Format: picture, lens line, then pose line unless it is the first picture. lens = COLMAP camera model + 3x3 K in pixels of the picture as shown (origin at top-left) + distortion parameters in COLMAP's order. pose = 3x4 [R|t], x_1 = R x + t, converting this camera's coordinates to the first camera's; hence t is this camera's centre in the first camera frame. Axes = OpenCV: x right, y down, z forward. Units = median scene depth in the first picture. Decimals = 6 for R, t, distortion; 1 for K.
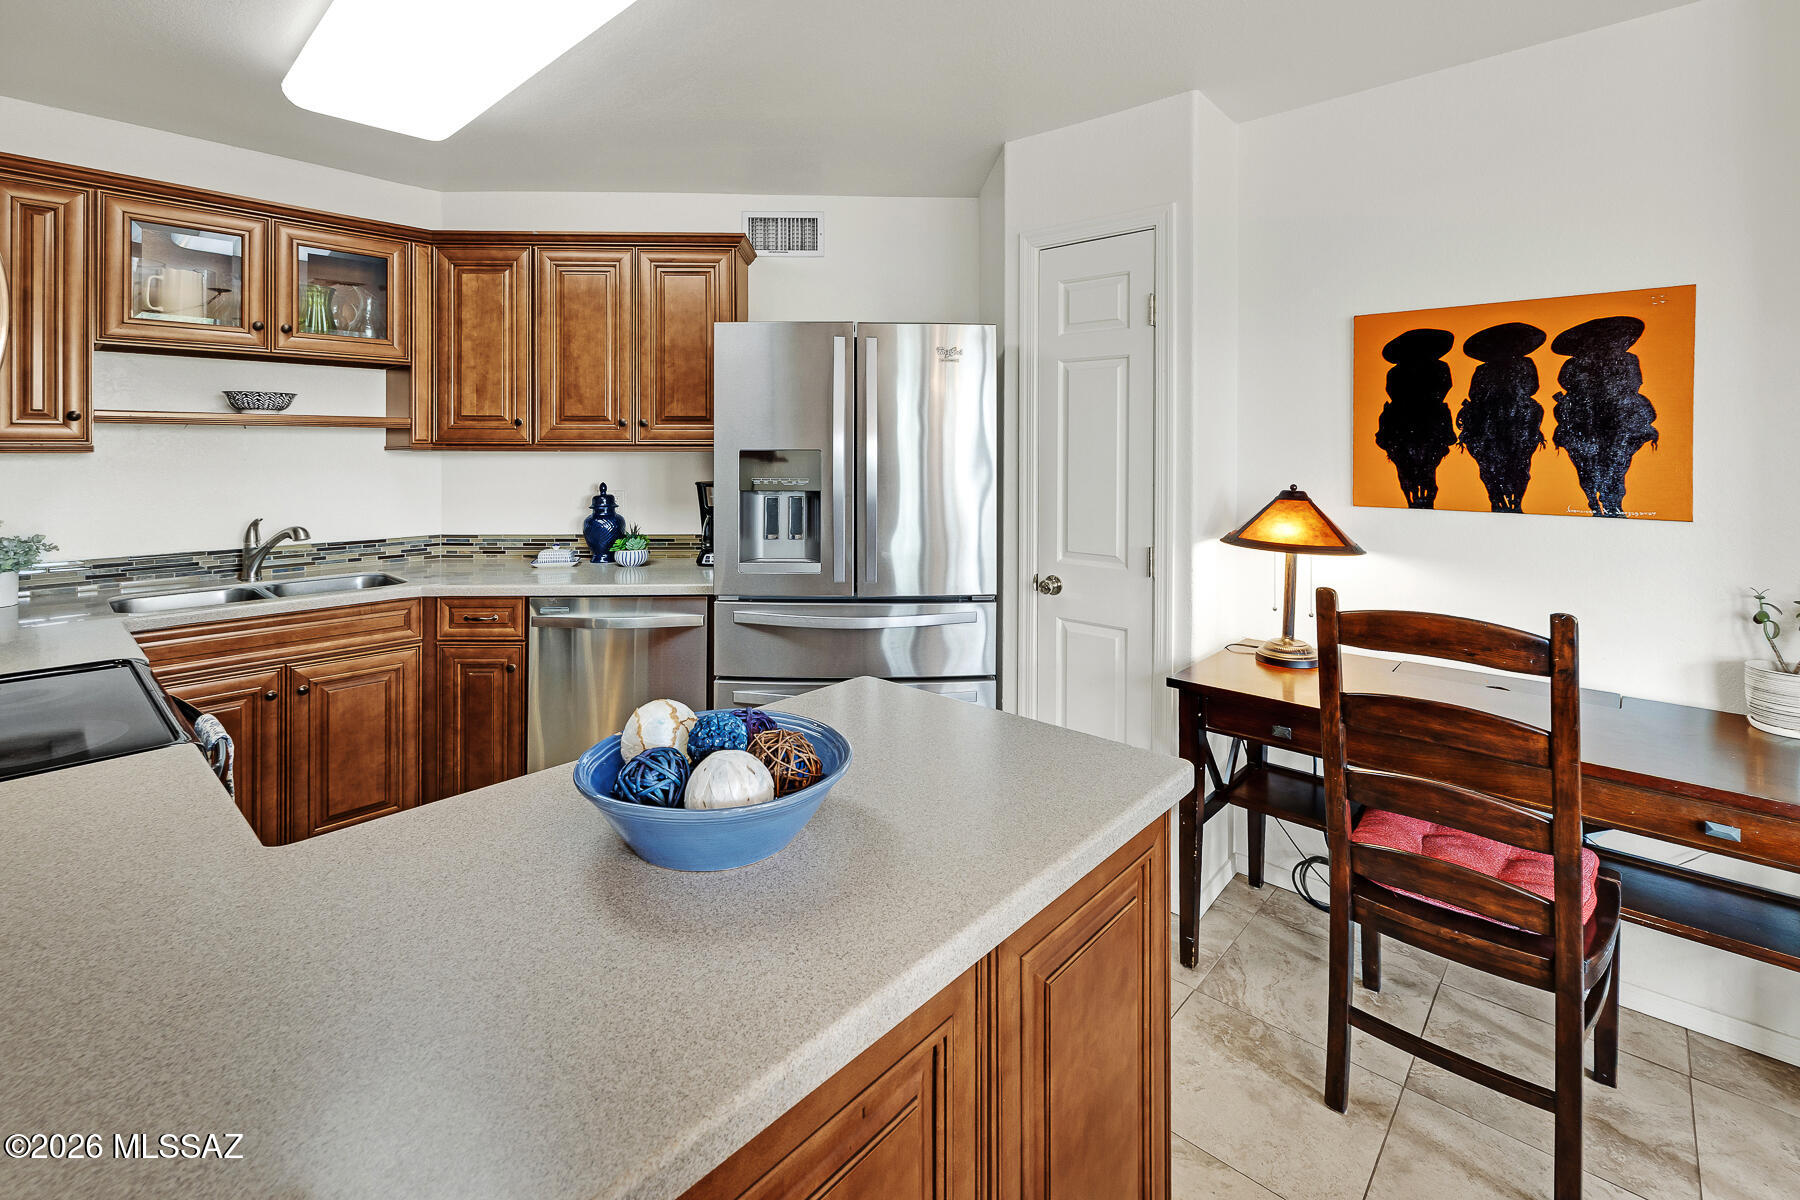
lens RADIAL K [[775.1, 0, 866.2], [0, 775.1, 436.3], [0, 0, 1]] dist [-0.004303, -0.000114]
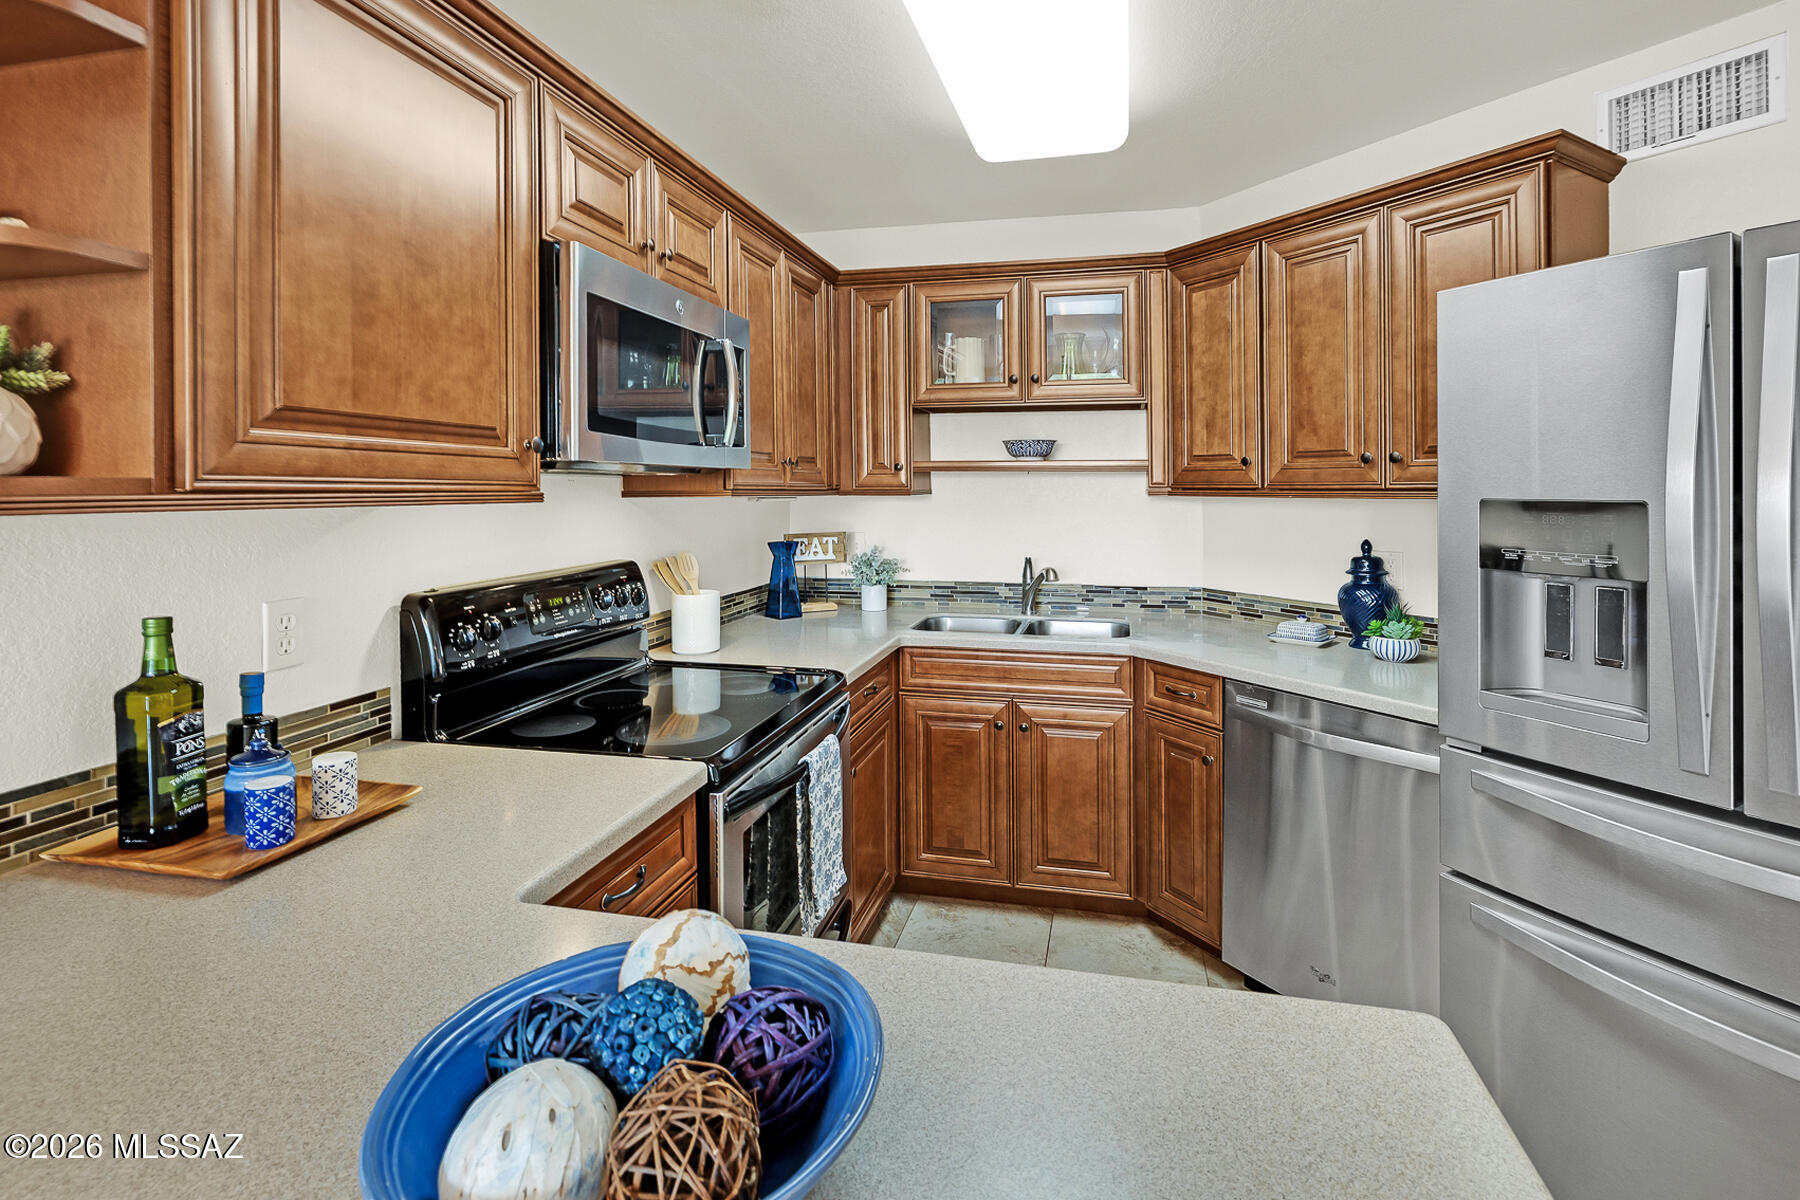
lens RADIAL K [[834.8, 0, 953.8], [0, 834.8, 485.7], [0, 0, 1]] dist [0.003709, -0.000348]
pose [[0.531827, -0.003388, -0.846846, 0.156462], [0.013989, 0.999891, 0.004785, -0.000989], [0.846737, -0.014391, 0.531817, 0.310033]]
